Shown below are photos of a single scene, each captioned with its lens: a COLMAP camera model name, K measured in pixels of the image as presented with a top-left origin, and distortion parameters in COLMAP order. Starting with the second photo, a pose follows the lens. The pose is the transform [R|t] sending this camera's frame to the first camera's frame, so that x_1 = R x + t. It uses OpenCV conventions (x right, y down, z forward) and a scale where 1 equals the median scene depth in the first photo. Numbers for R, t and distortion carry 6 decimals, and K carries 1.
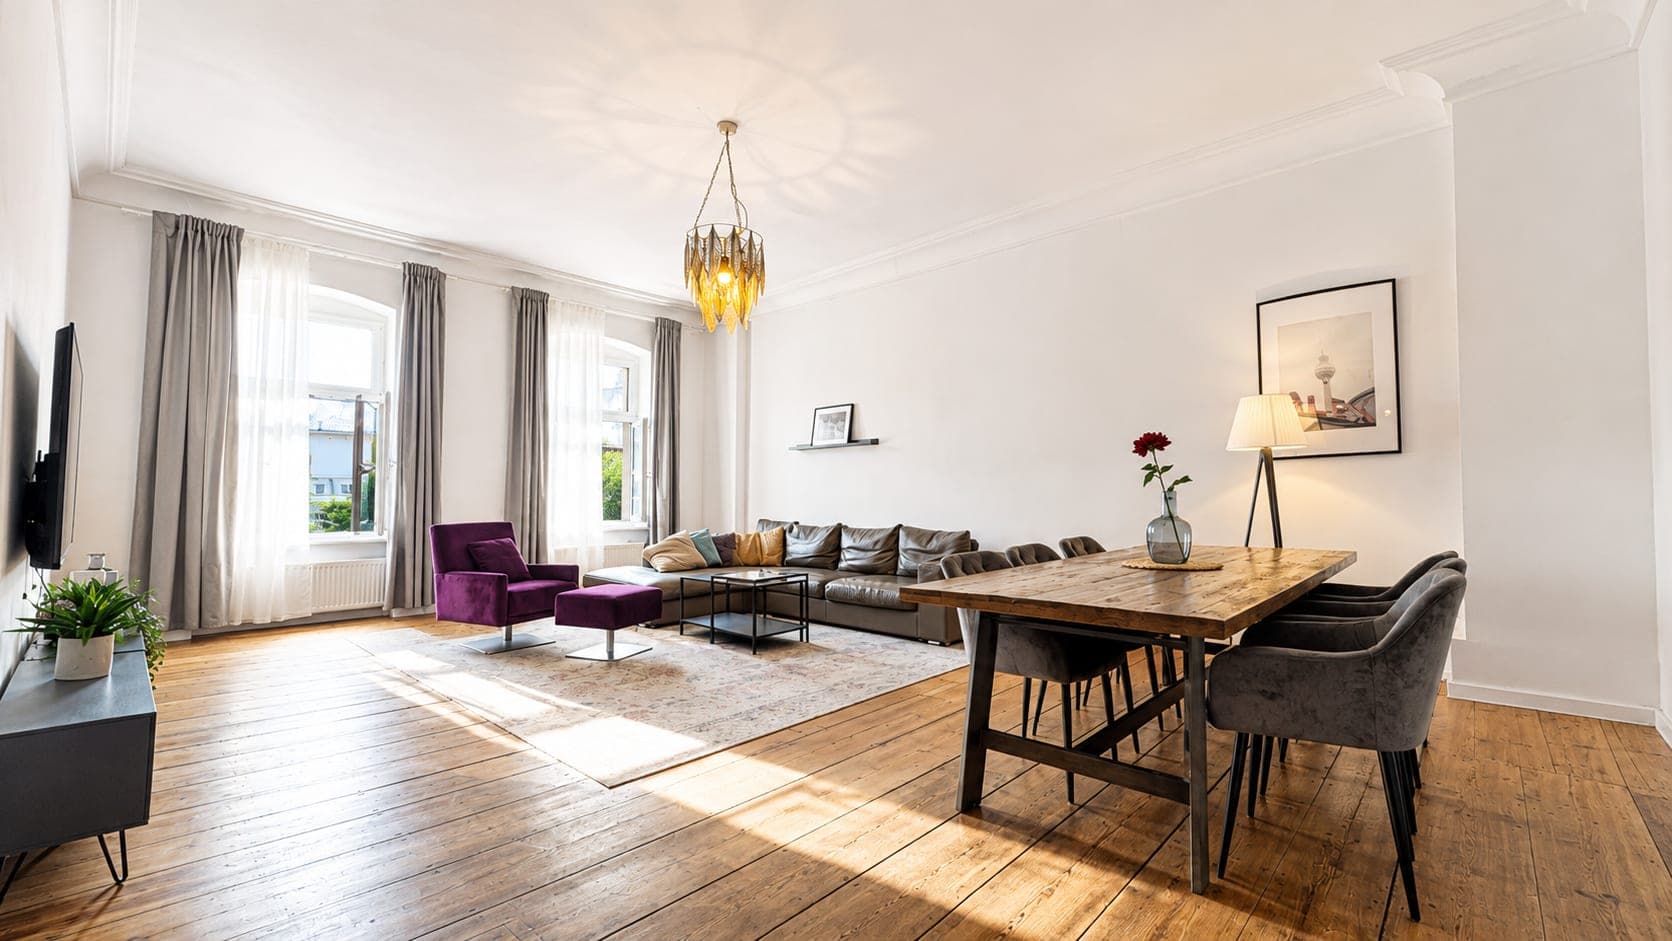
lens RADIAL K [[684.3, 0, 836.0], [0, 684.3, 470.5], [0, 0, 1]] dist [-0.000803, -0.000039]
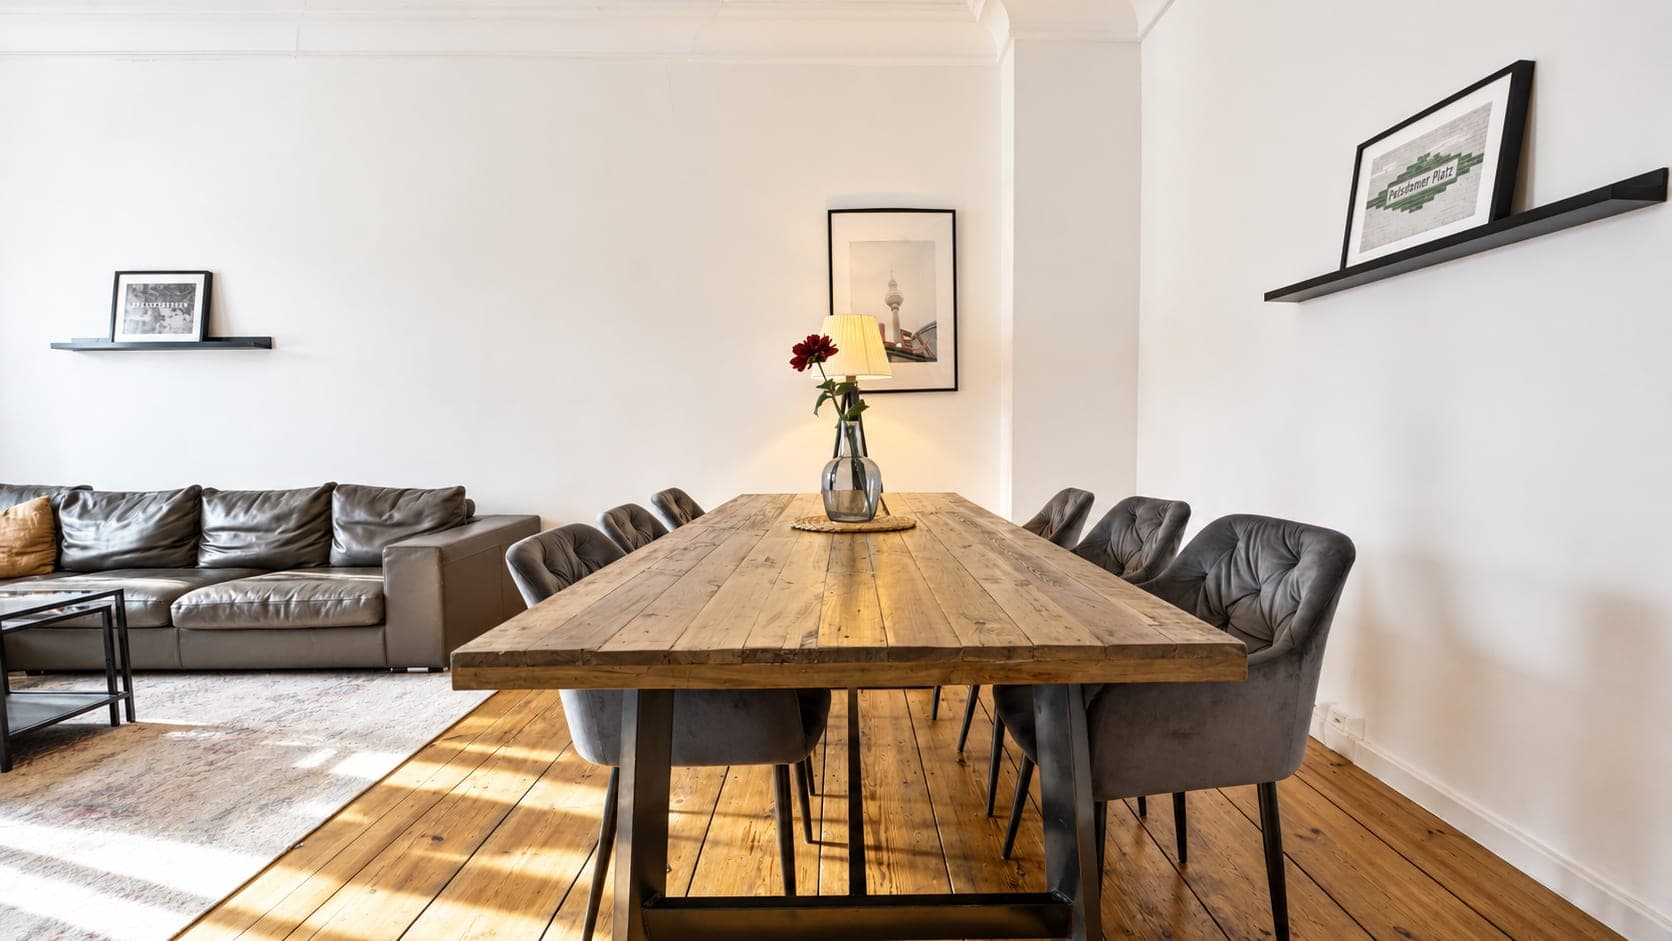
lens RADIAL K [[745.1, 0, 835.2], [0, 745.1, 487.1], [0, 0, 1]] dist [-0.001291, 0.000085]
pose [[0.738022, -0.040351, 0.673569, -0.020930], [-0.023983, 0.996011, 0.085944, 0.018927], [-0.674350, -0.079583, 0.734111, 0.250686]]
